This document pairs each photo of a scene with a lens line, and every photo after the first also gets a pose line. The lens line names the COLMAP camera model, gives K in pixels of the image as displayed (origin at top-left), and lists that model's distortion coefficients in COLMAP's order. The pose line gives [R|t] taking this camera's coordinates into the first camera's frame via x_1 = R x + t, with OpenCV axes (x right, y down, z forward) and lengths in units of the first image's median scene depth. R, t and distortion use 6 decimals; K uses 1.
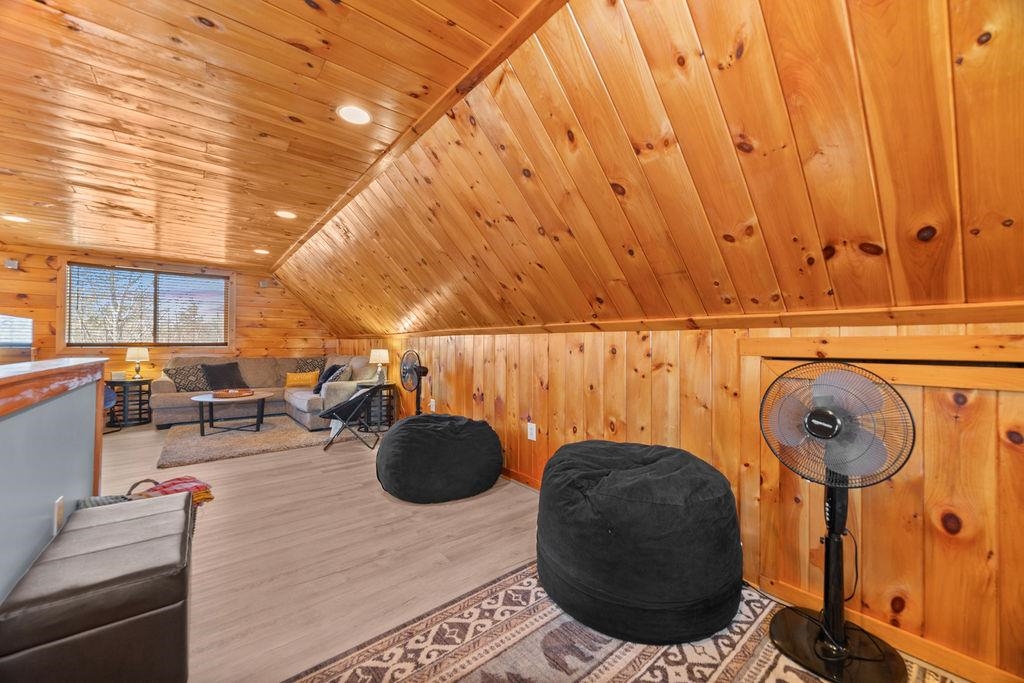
lens RADIAL K [[392.1, 0, 513.6], [0, 392.1, 339.1], [0, 0, 1]] dist [-0.002044, -0.000285]
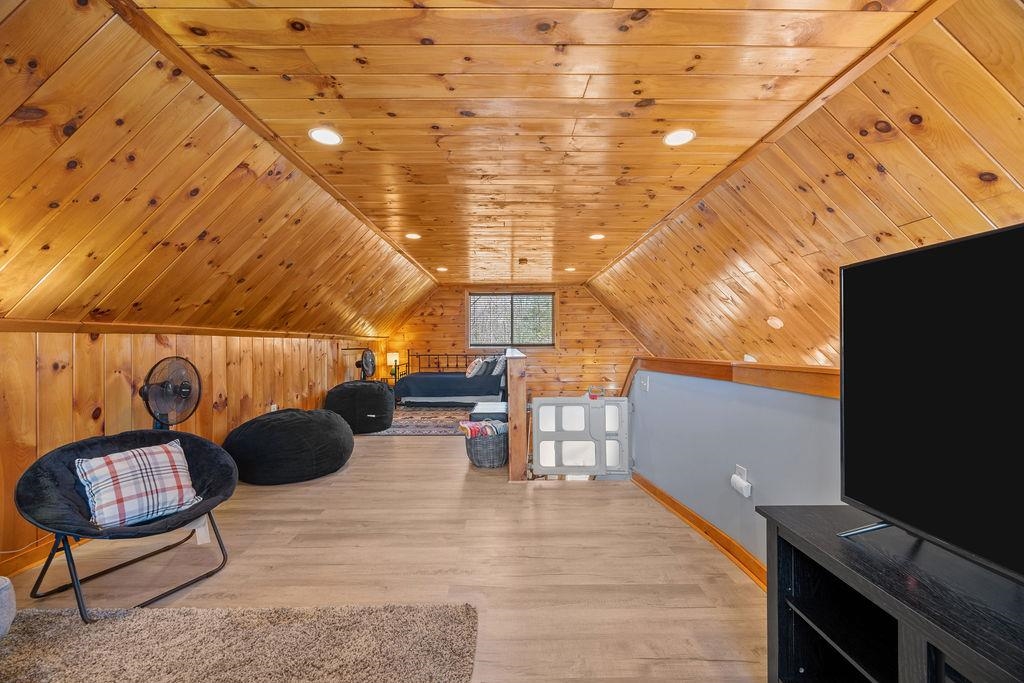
lens RADIAL K [[392.1, 0, 514.6], [0, 392.1, 341.0], [0, 0, 1]] dist [-0.002044, -0.000285]
pose [[-0.784870, 0.006612, 0.619625, -1.260087], [0.000686, 0.999952, -0.009802, 0.010093], [-0.619659, -0.007268, -0.784837, 1.363164]]
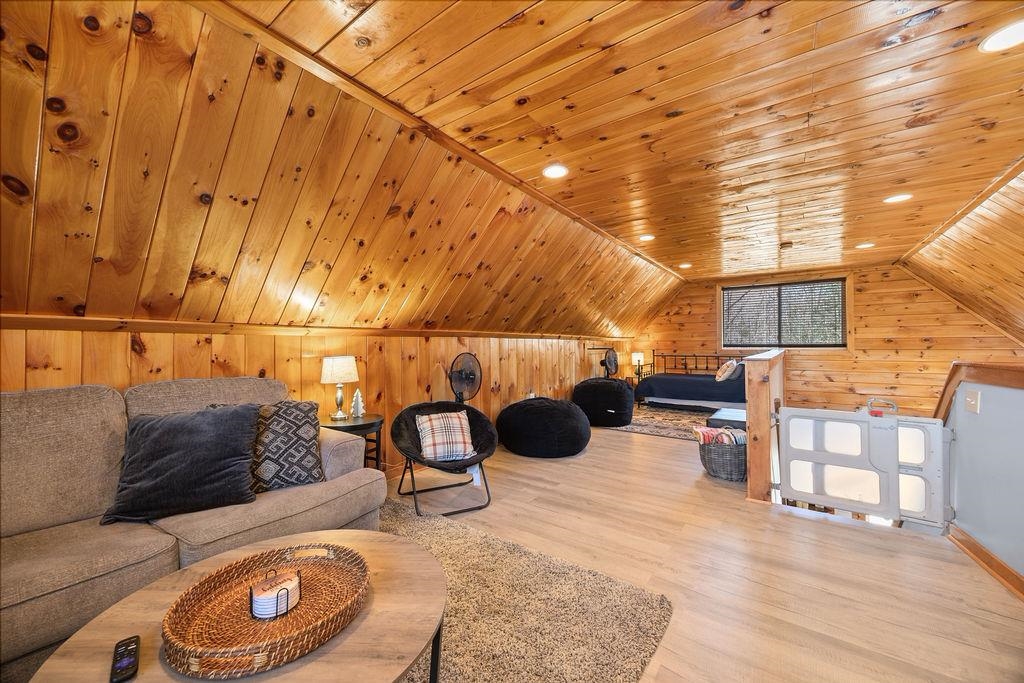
lens RADIAL K [[392.1, 0, 510.3], [0, 392.1, 341.0], [0, 0, 1]] dist [-0.002044, -0.000285]
pose [[-0.254608, 0.009556, 0.966997, -1.346100], [-0.001978, 0.999944, -0.010403, 0.011224], [-0.967042, -0.004562, -0.254575, 1.335433]]
